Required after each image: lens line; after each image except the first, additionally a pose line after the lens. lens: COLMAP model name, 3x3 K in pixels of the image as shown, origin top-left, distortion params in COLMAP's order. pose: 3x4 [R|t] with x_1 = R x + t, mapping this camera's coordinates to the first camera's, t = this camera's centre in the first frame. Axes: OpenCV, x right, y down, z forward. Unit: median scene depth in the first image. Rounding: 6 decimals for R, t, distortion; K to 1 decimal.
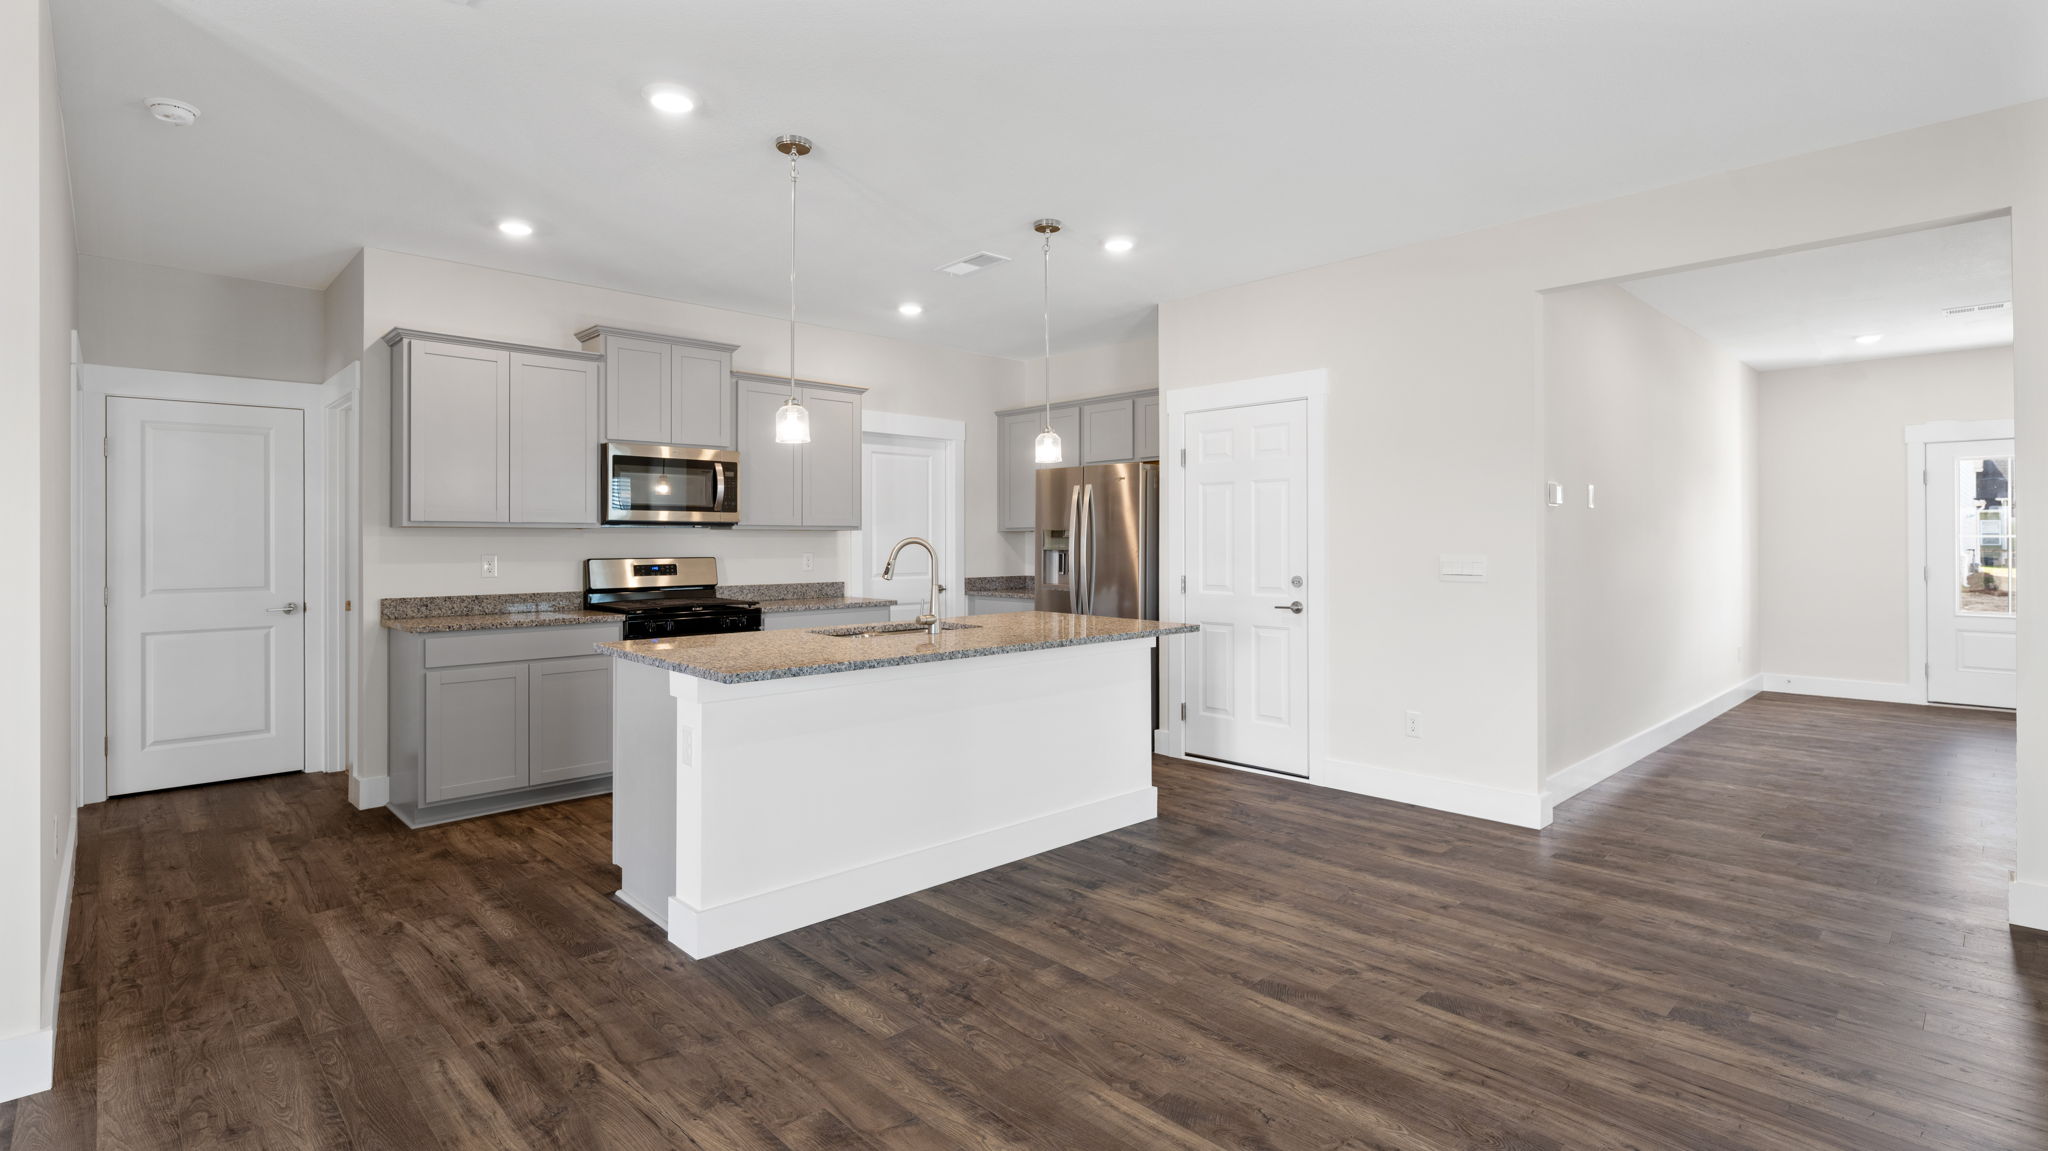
lens RADIAL K [[959.3, 0, 1004.9], [0, 959.3, 542.2], [0, 0, 1]] dist [-0.001787, -0.000286]
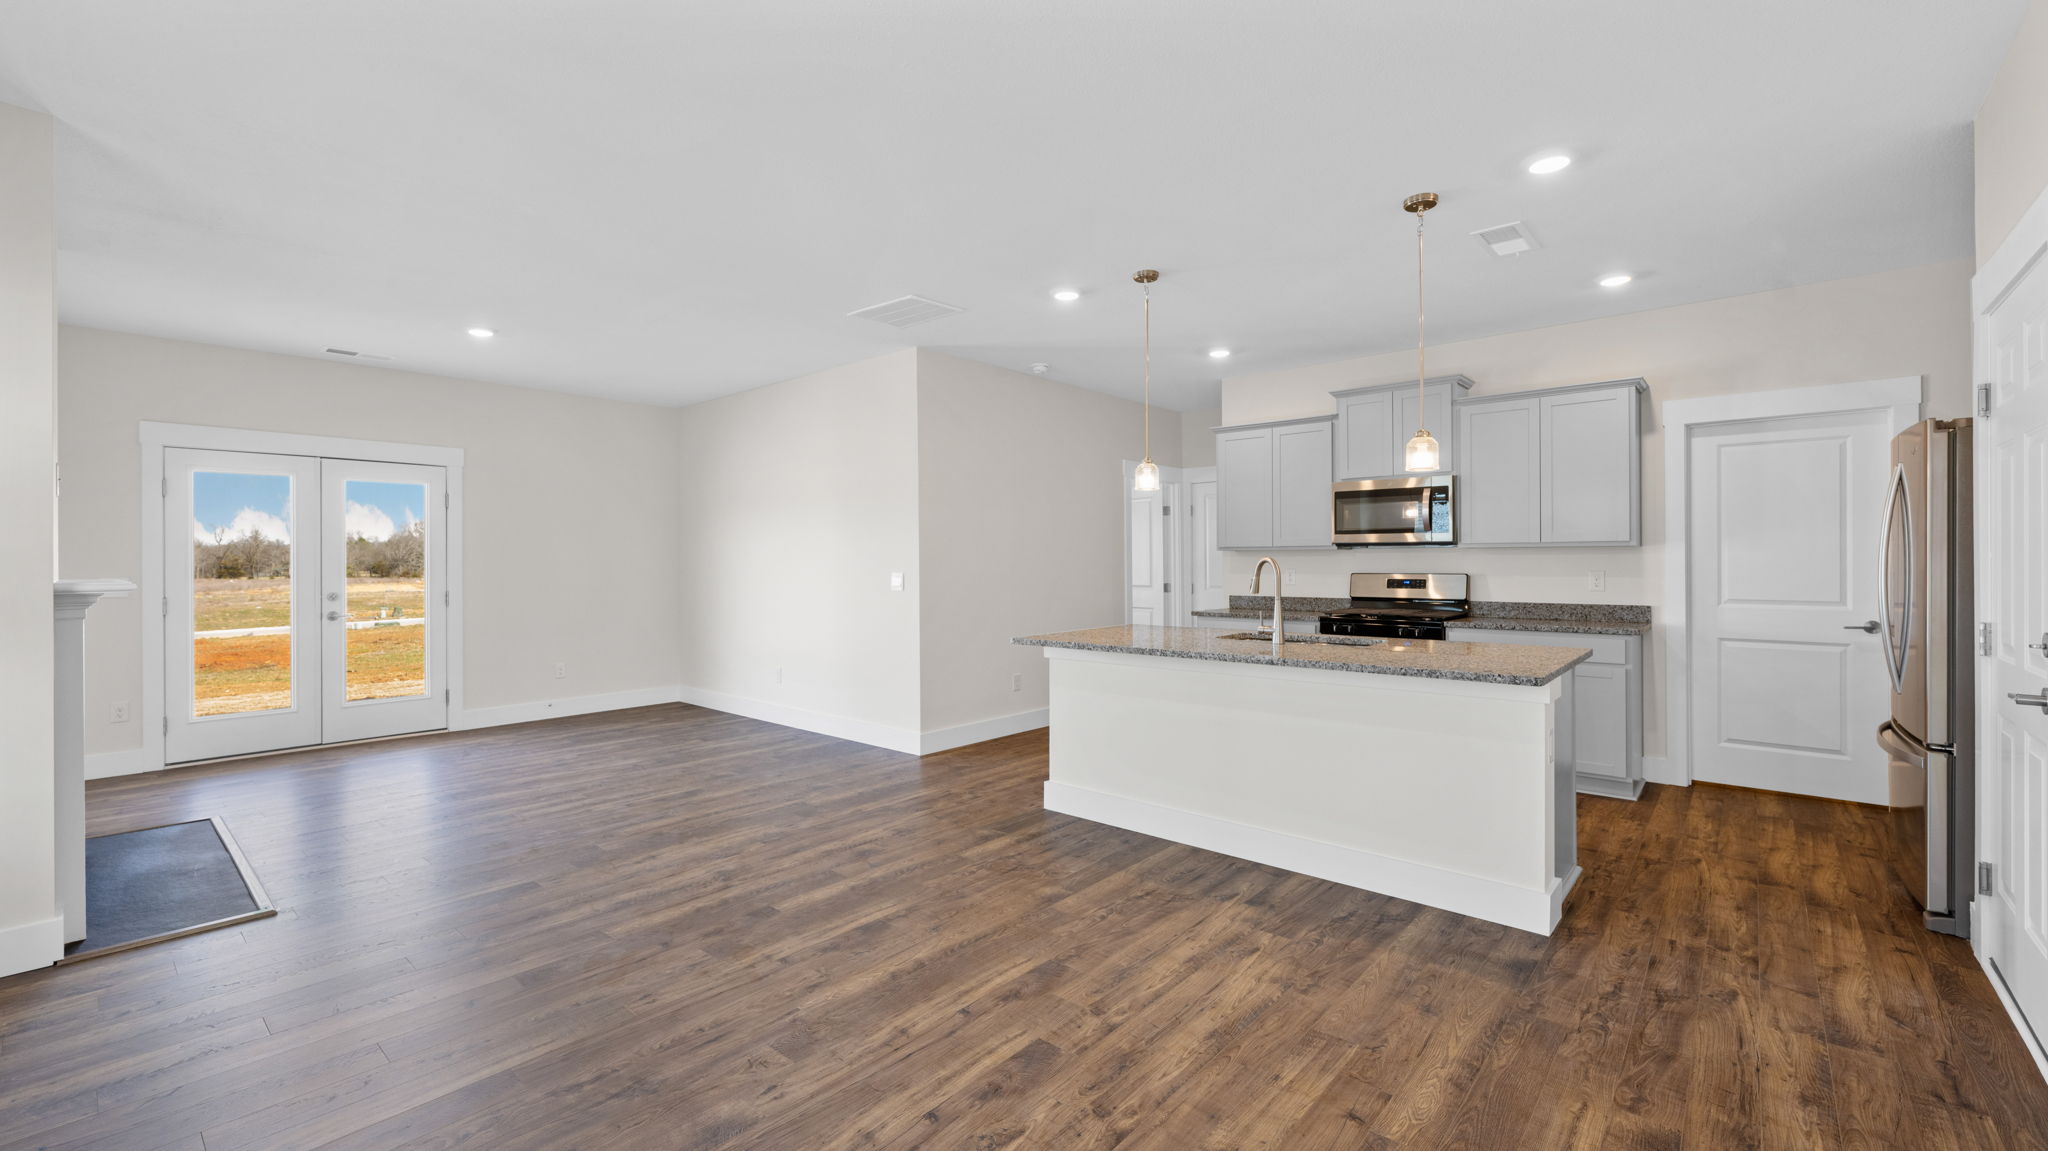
lens RADIAL K [[830.4, 0, 1013.4], [0, 830.4, 567.2], [0, 0, 1]] dist [-0.006959, 0.000679]
pose [[0.095239, 0.008398, -0.995419, 0.932499], [0.002892, 0.999958, 0.008713, -0.002295], [0.995450, -0.003709, 0.095211, 0.667667]]
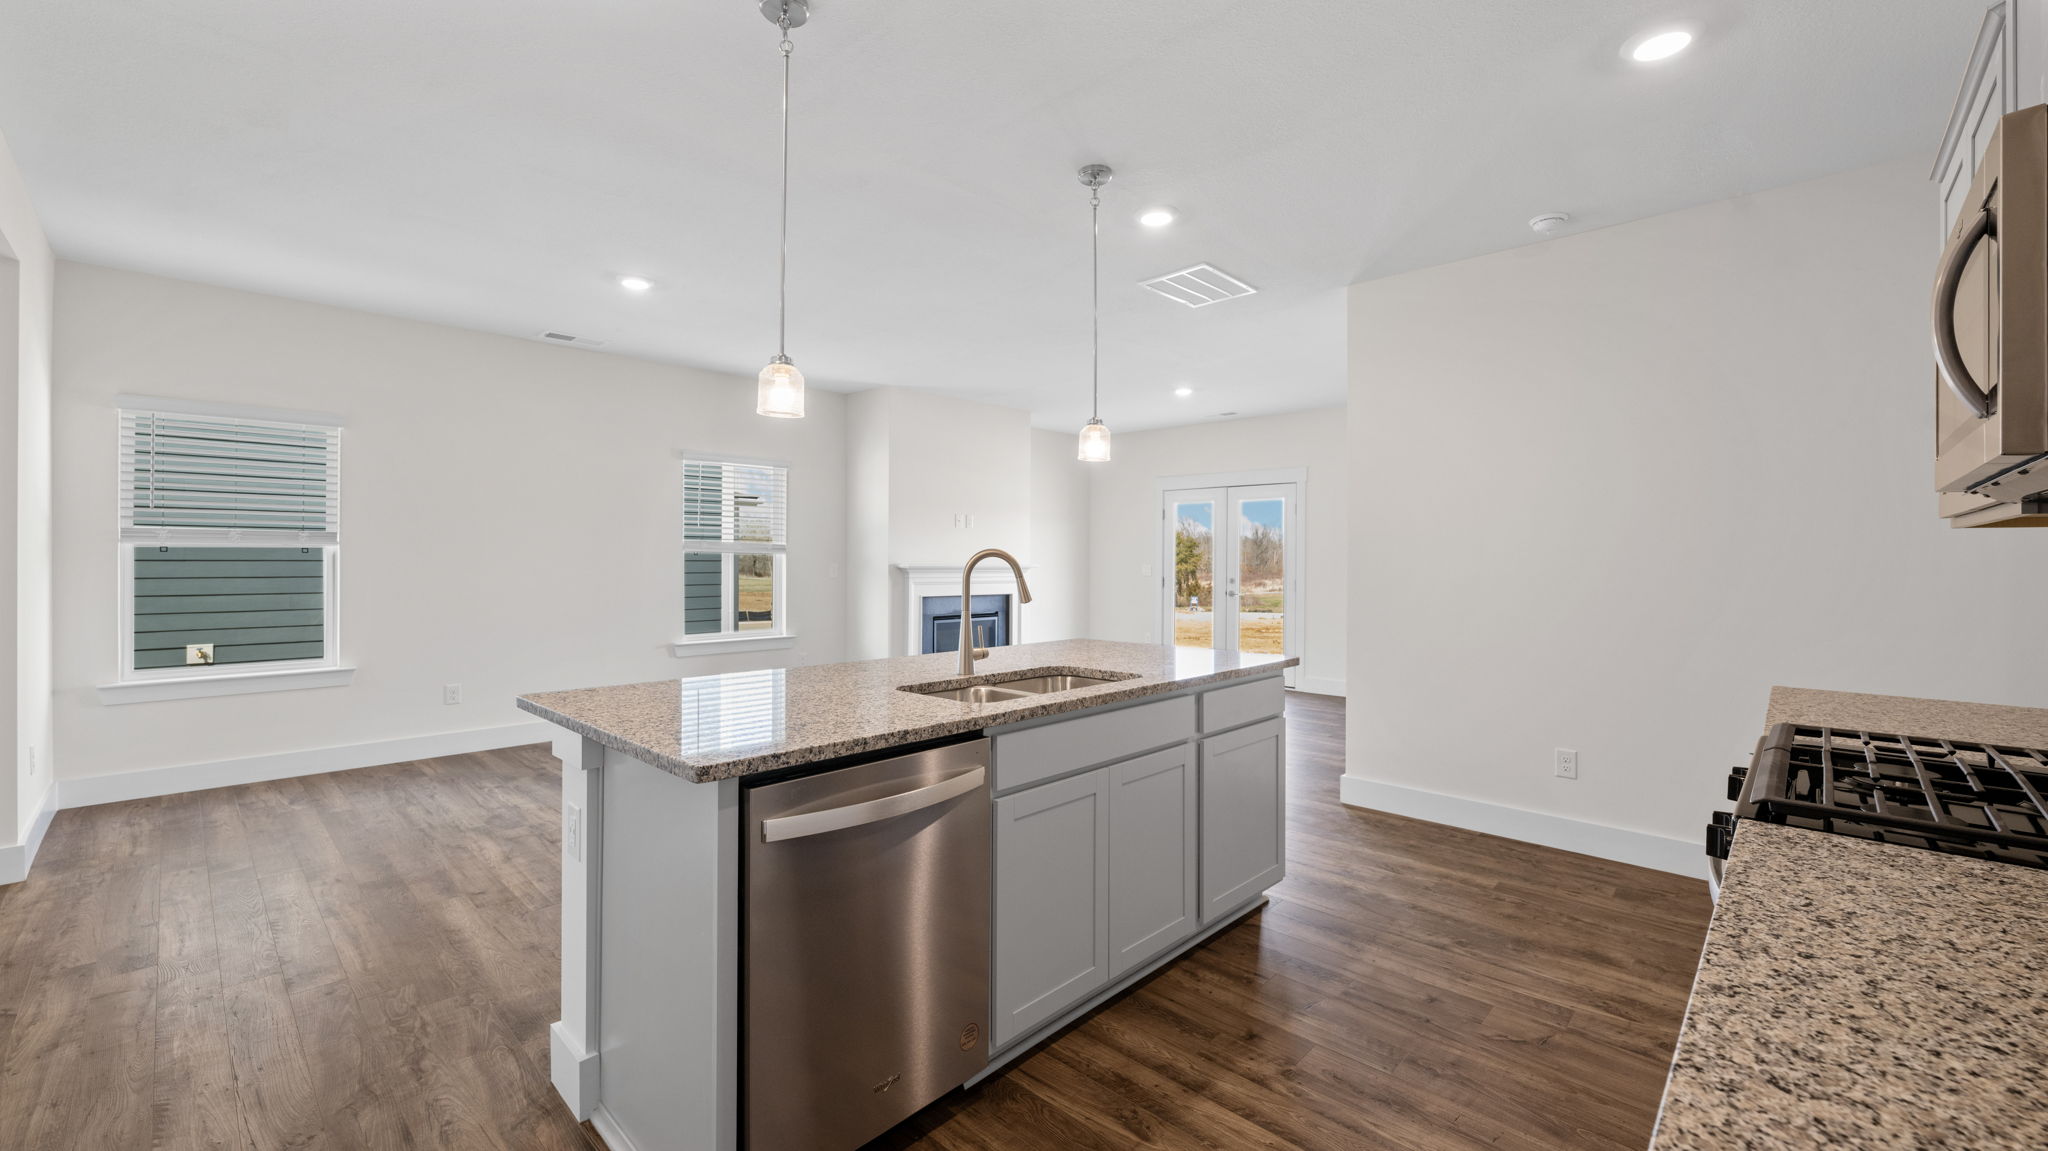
lens RADIAL K [[815.3, 0, 1027.5], [0, 815.3, 554.3], [0, 0, 1]] dist [-0.005905, 0.000016]
pose [[-0.997692, -0.003792, -0.067789, -0.085879], [-0.003563, 0.999988, -0.003498, 0.000671], [0.067801, -0.003248, -0.997694, 1.824572]]
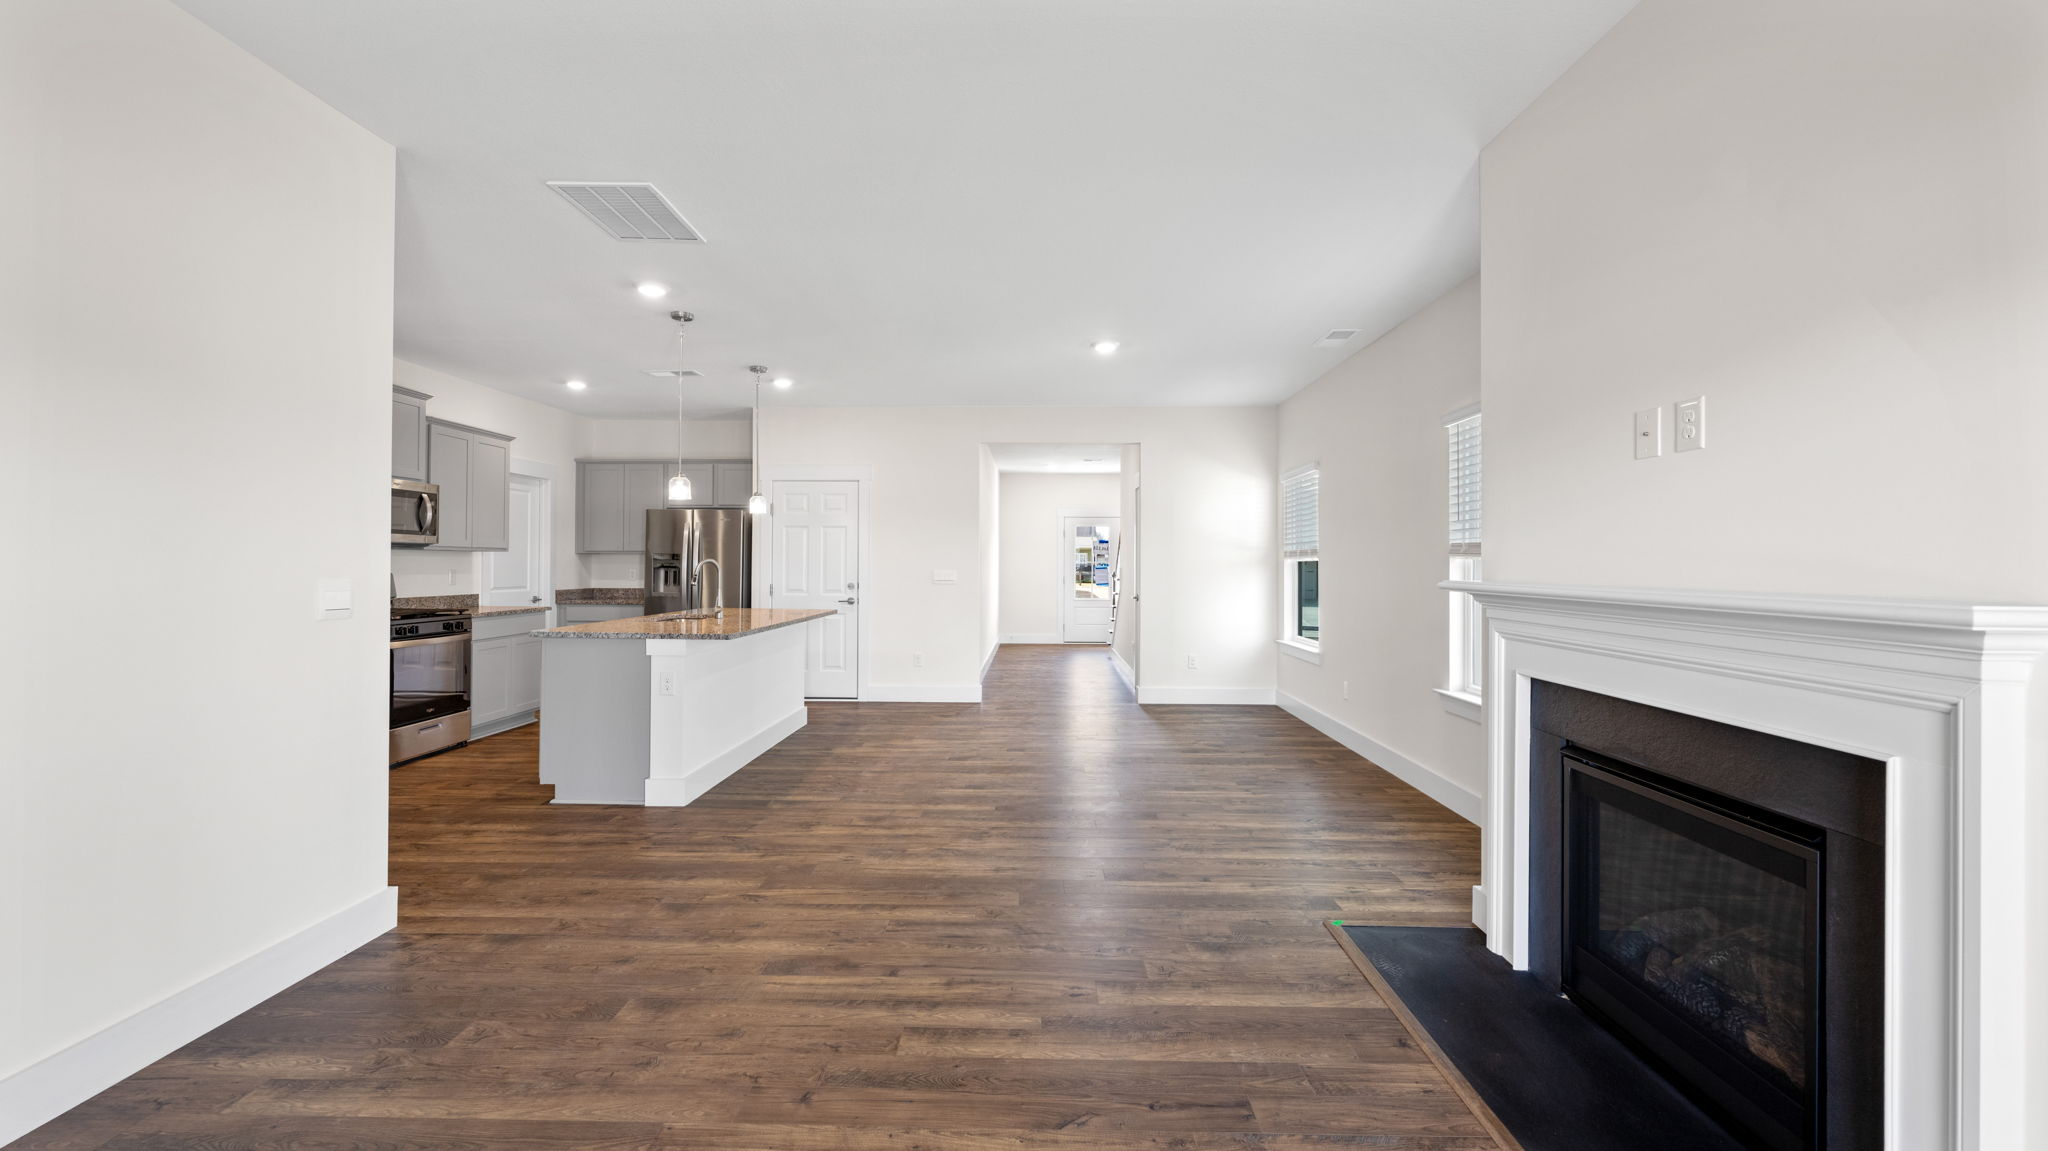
lens RADIAL K [[830.4, 0, 1014.1], [0, 830.4, 566.1], [0, 0, 1]] dist [-0.006959, 0.000679]
pose [[0.702368, 0.004127, 0.711802, -0.792157], [-0.005224, 0.999986, -0.000643, 0.006080], [-0.711795, -0.003266, 0.702380, -0.369571]]
